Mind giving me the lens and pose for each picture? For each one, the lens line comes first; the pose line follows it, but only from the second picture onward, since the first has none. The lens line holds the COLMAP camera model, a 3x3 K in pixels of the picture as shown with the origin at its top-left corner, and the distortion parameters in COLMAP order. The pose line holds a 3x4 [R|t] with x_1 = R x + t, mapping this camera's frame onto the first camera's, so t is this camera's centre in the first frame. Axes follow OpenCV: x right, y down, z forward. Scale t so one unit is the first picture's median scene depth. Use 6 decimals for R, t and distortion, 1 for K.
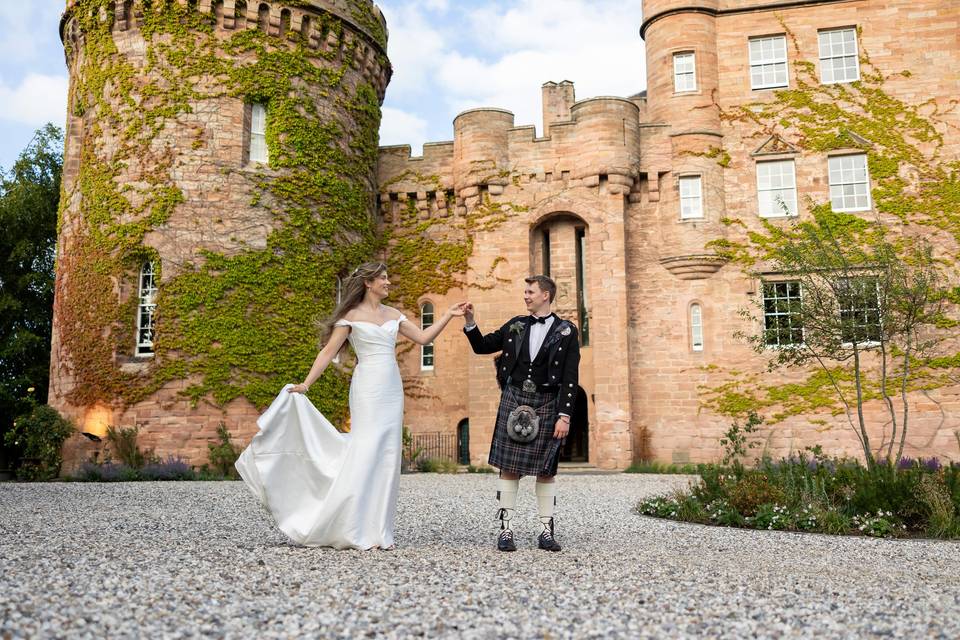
lens RADIAL K [[911.1, 0, 518.5], [0, 911.1, 281.0], [0, 0, 1]] dist [0.003158, -0.010228]
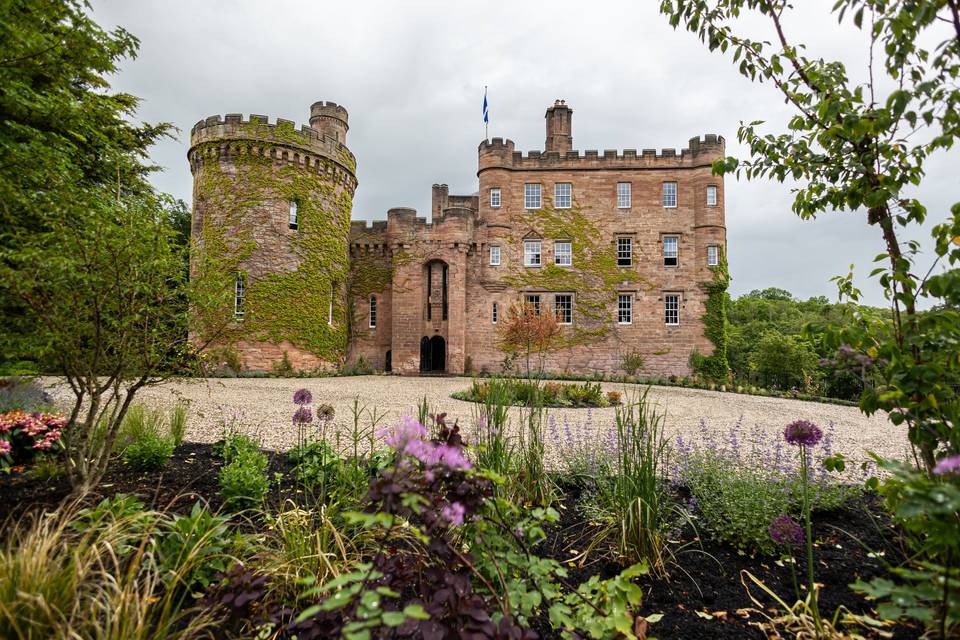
lens RADIAL K [[481.2, 0, 497.8], [0, 481.2, 322.7], [0, 0, 1]] dist [-0.002272, -0.000369]
pose [[0.986232, 0.033357, 0.161966, 0.009450], [-0.051519, 0.992677, 0.109262, -0.058135], [-0.157135, -0.116102, 0.980729, -0.182831]]
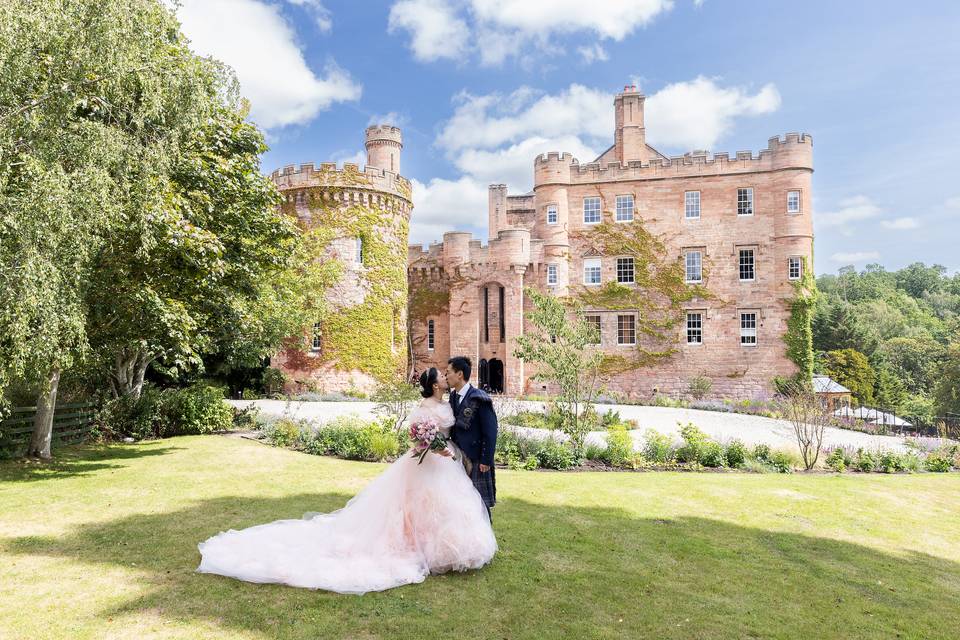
lens RADIAL K [[665.3, 0, 443.7], [0, 665.3, 322.8], [0, 0, 1]] dist [0.003448, 0.000762]
pose [[0.998462, 0.013260, -0.053825, 0.016994], [-0.006352, 0.991941, 0.126539, -0.180280], [0.055069, -0.126002, 0.990500, -0.607110]]
